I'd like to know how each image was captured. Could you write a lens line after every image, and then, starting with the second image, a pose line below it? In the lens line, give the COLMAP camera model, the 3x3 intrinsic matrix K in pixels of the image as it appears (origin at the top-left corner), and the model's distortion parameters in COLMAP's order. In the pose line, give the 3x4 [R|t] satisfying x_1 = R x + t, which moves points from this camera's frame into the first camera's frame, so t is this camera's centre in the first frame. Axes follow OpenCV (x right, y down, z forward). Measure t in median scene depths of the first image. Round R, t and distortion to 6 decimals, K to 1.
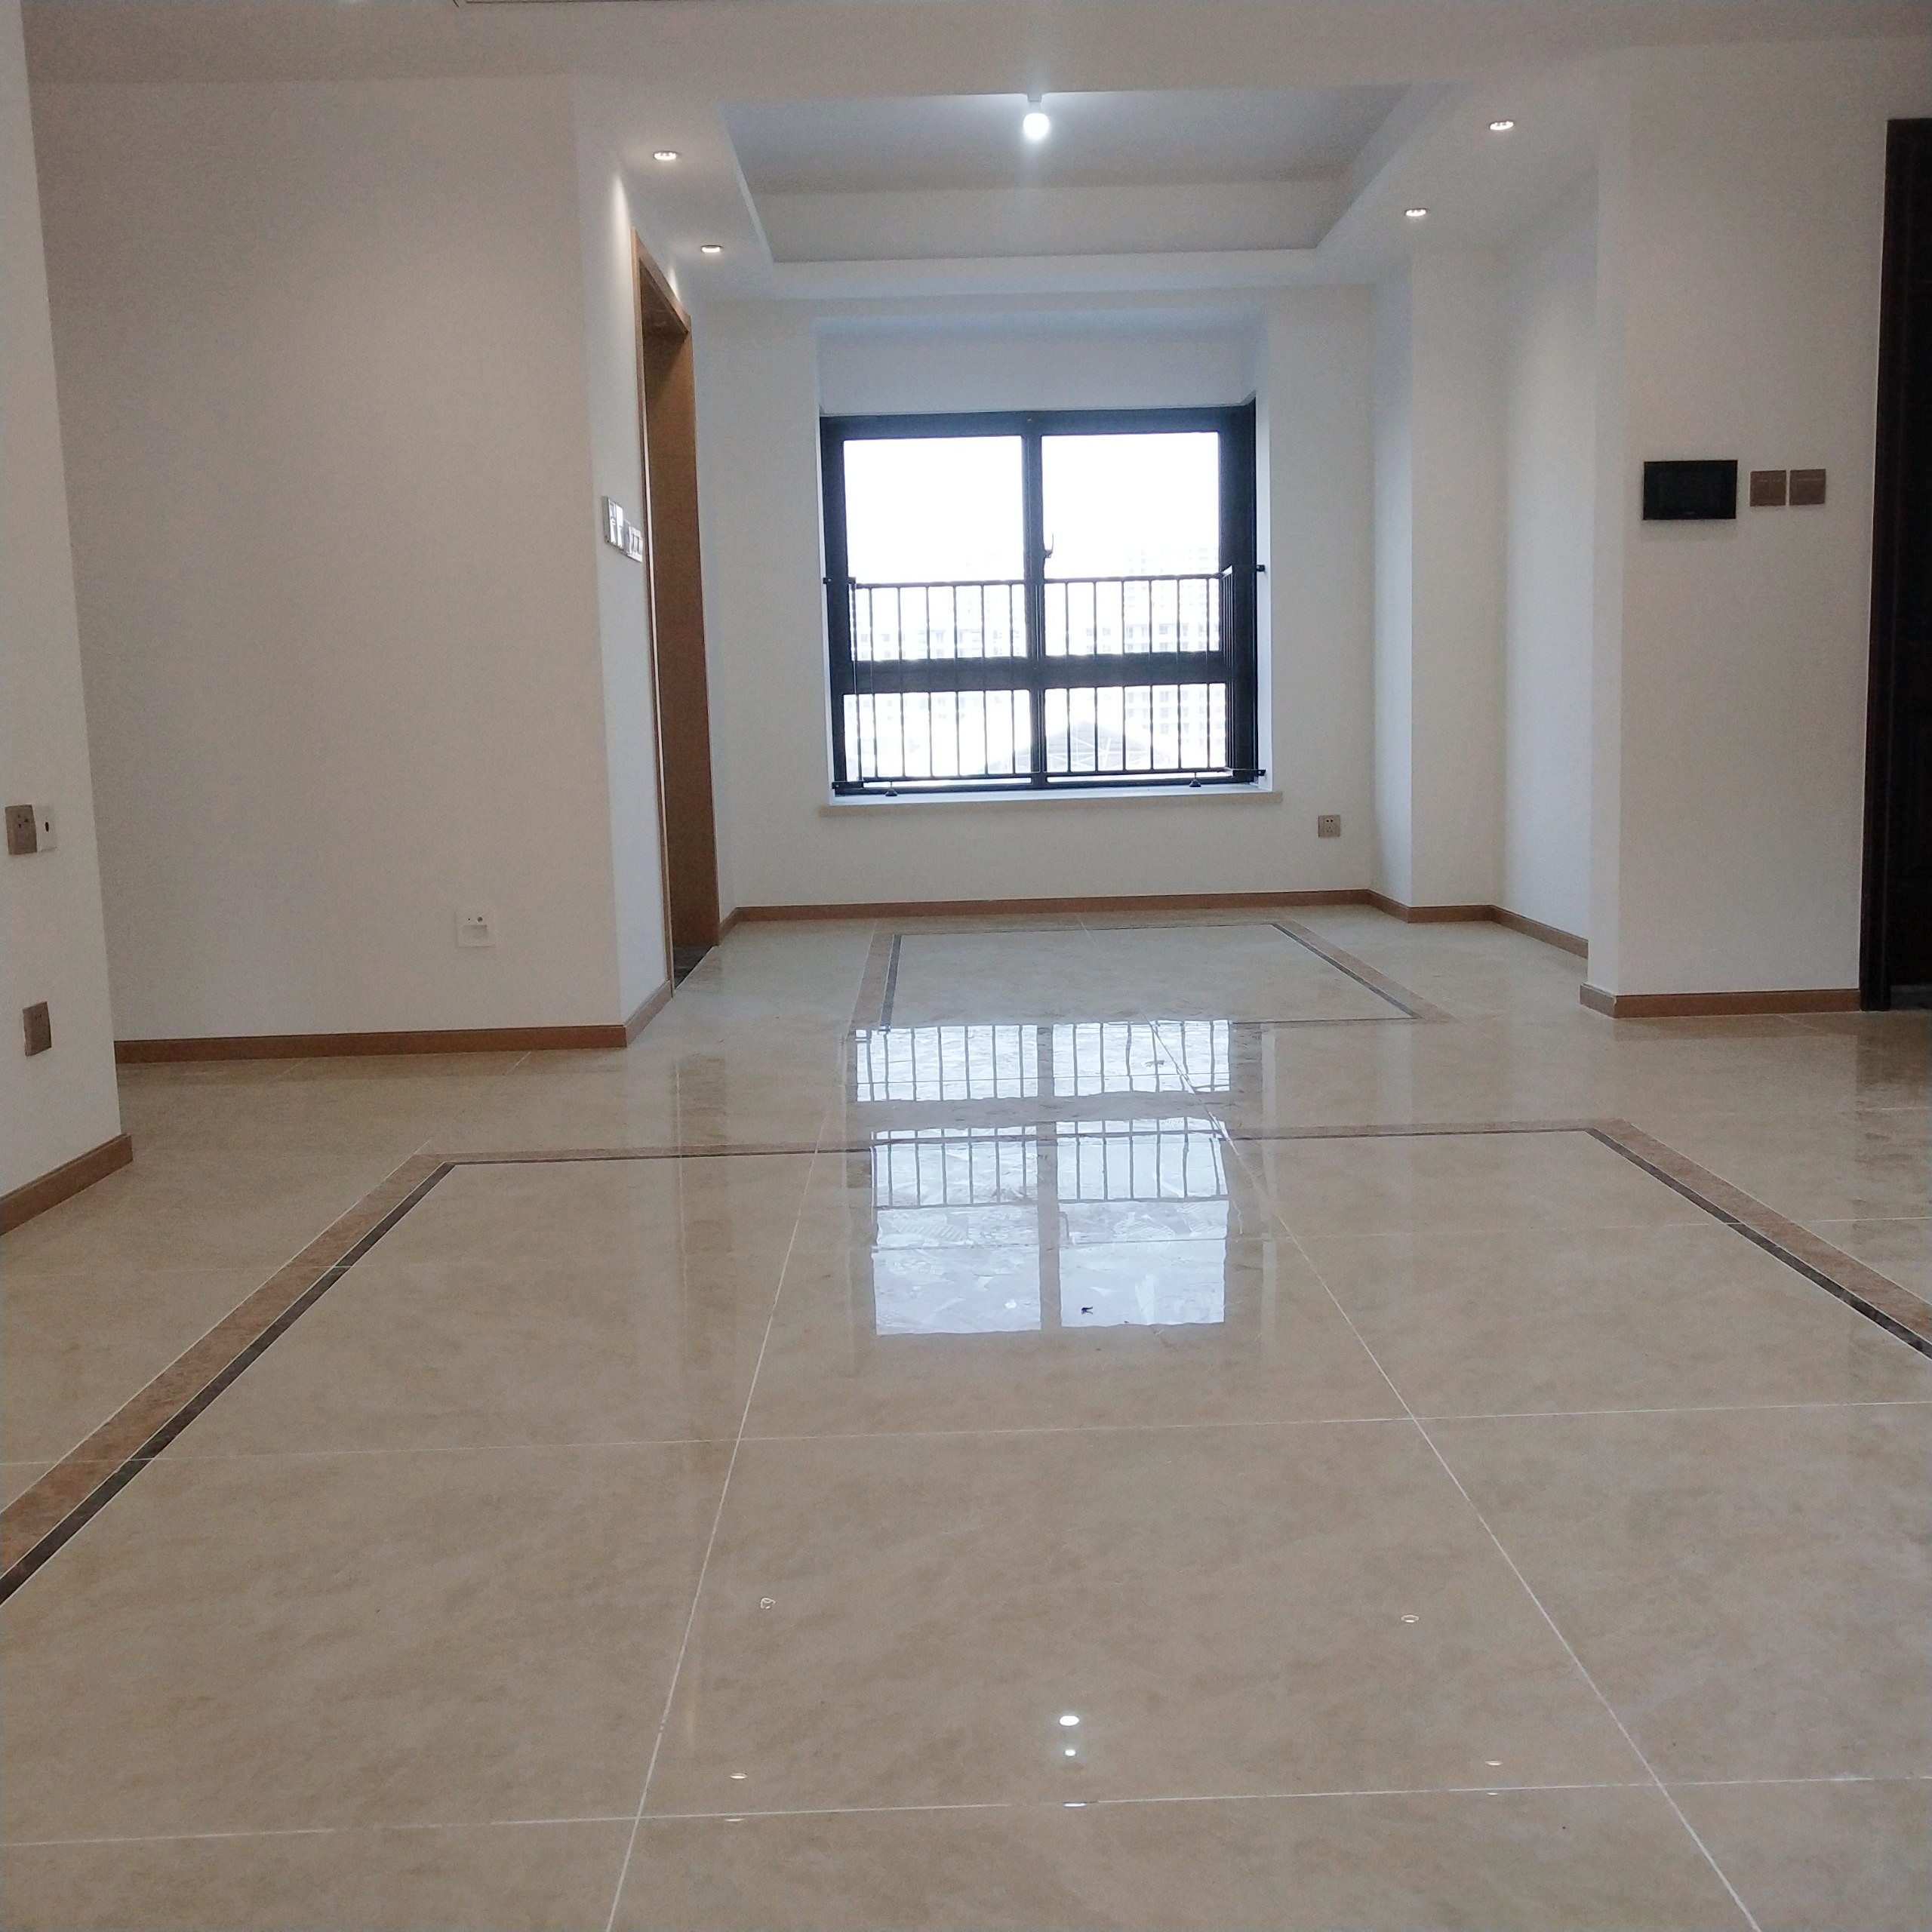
lens RADIAL K [[2007.7, 0, 998.7], [0, 2007.7, 969.2], [0, 0, 1]] dist [-0.003722, 0.002076]
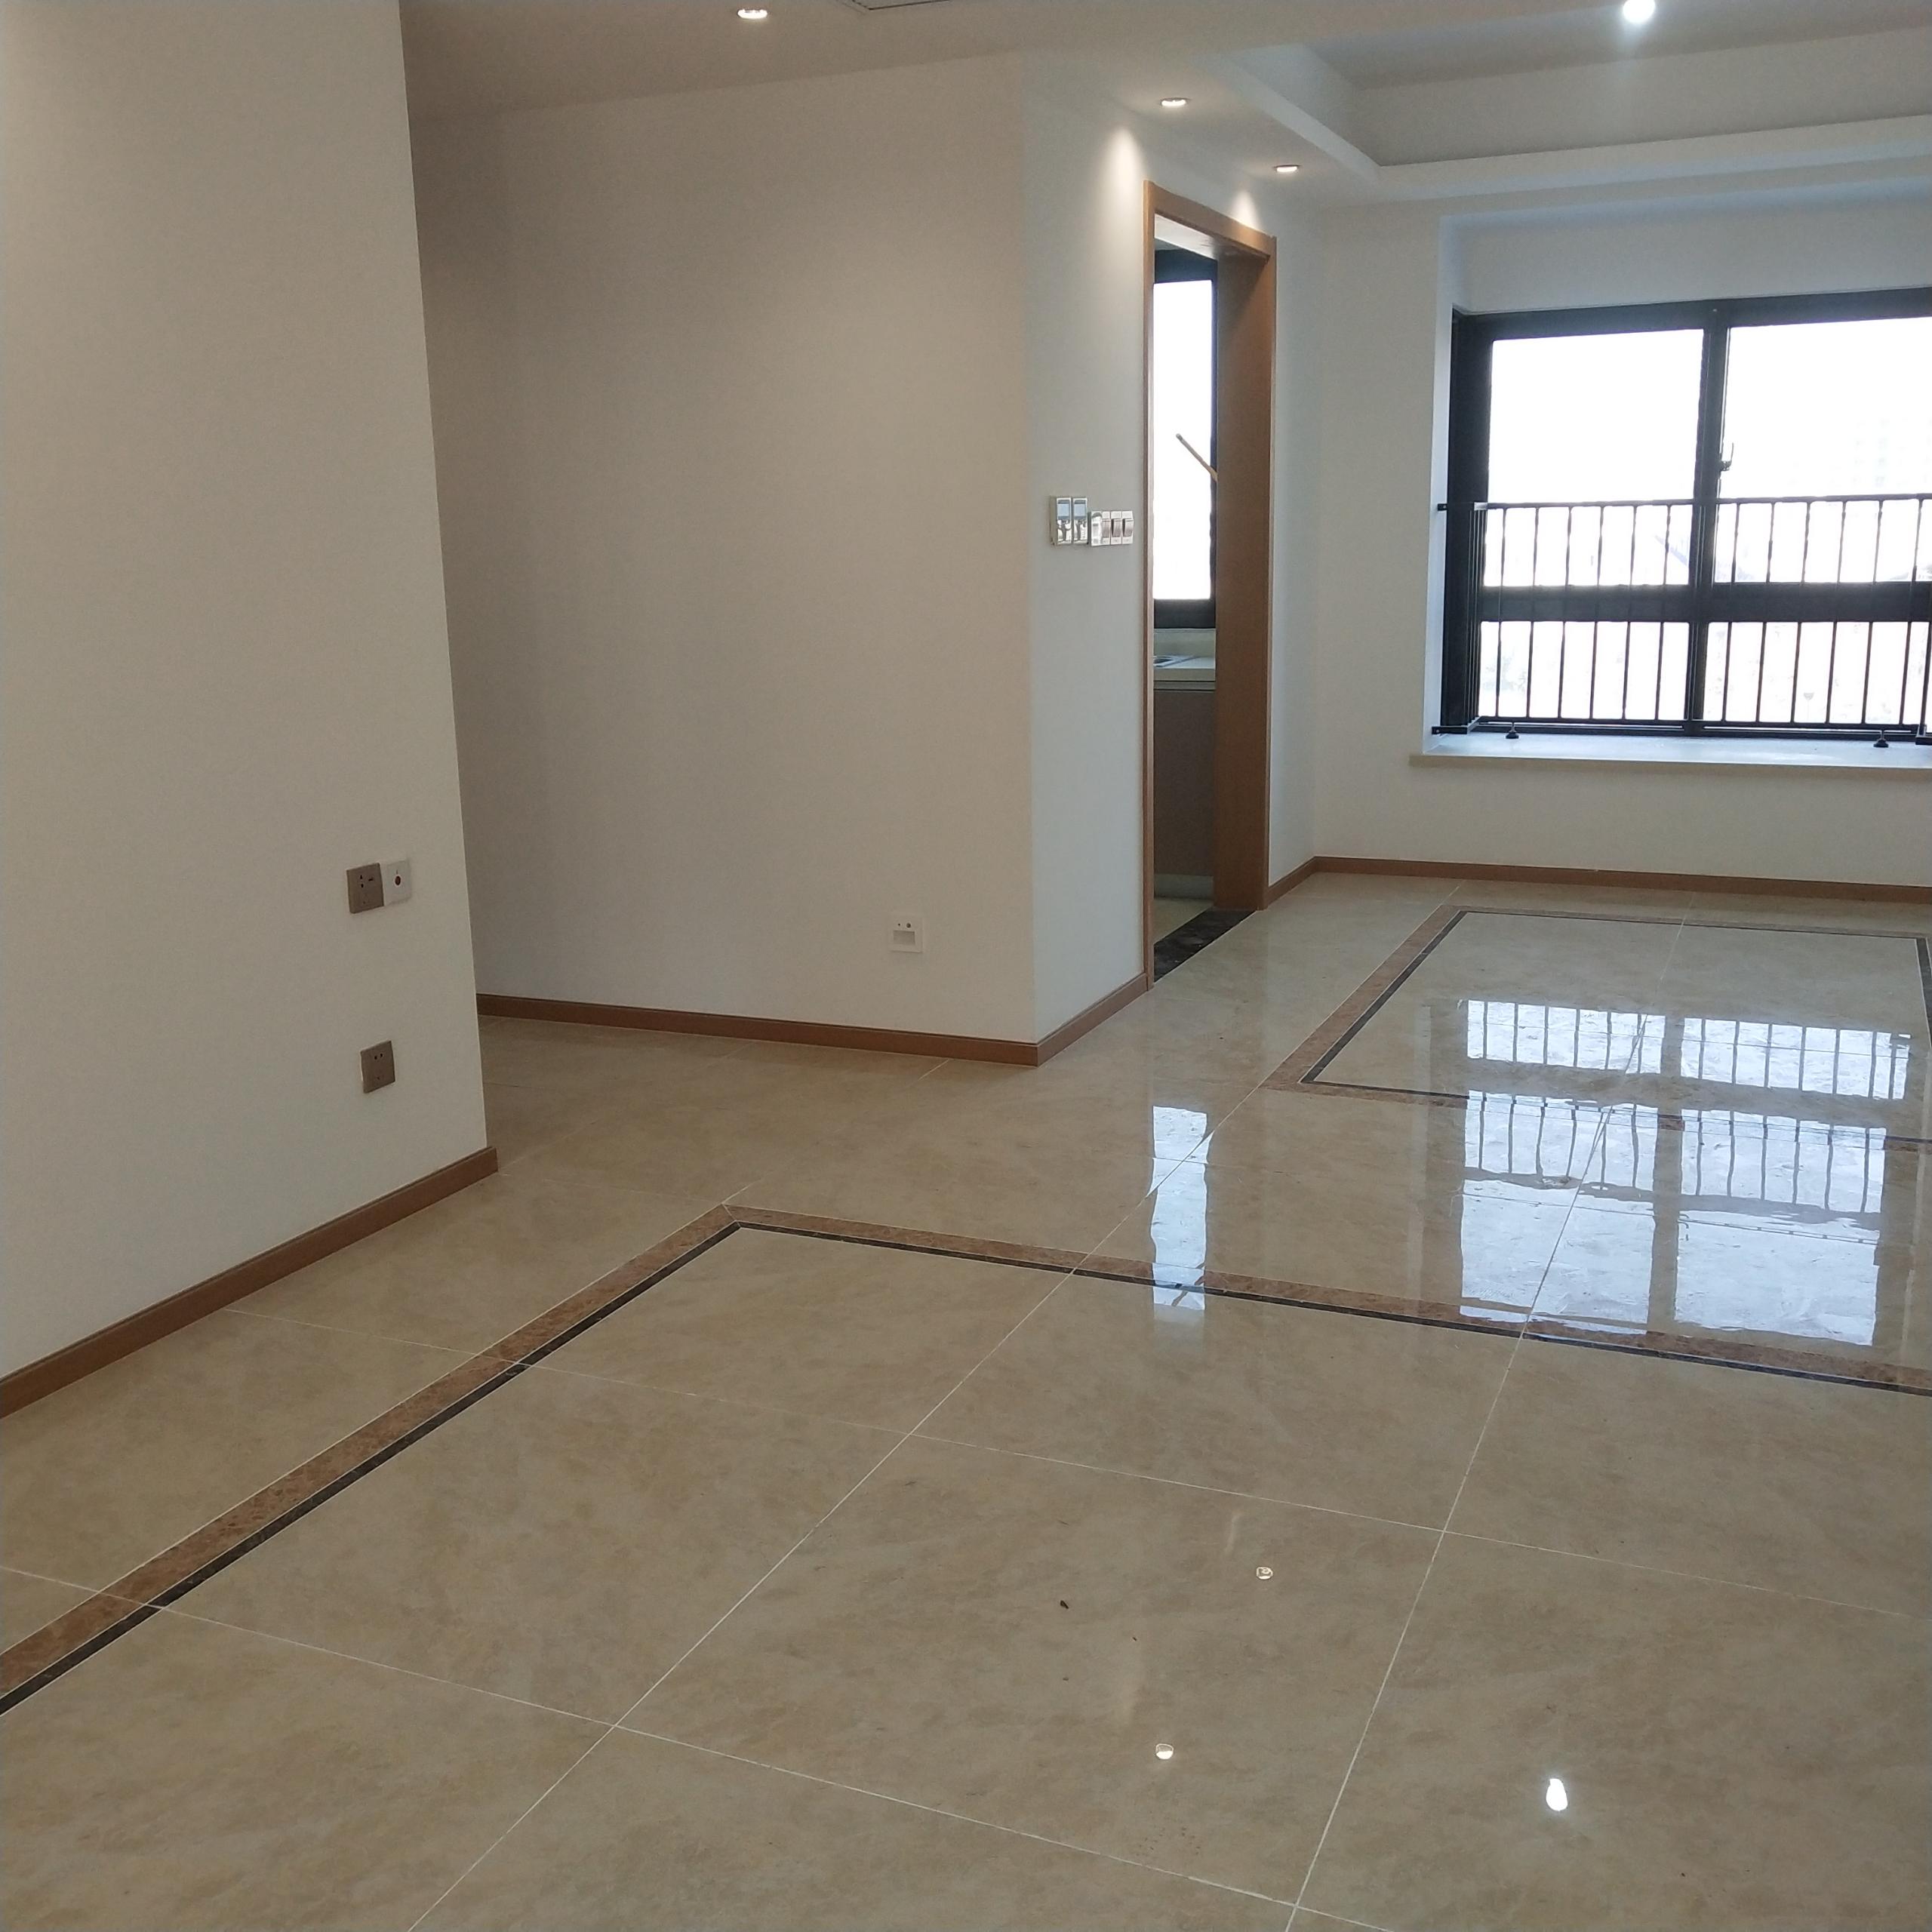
lens RADIAL K [[2007.7, 0, 998.7], [0, 2007.7, 969.2], [0, 0, 1]] dist [-0.003722, 0.002076]
pose [[0.906764, 0.106402, -0.407992, 0.125545], [-0.062300, 0.990824, 0.119940, -0.081678], [0.417011, -0.083340, 0.905073, 0.070857]]
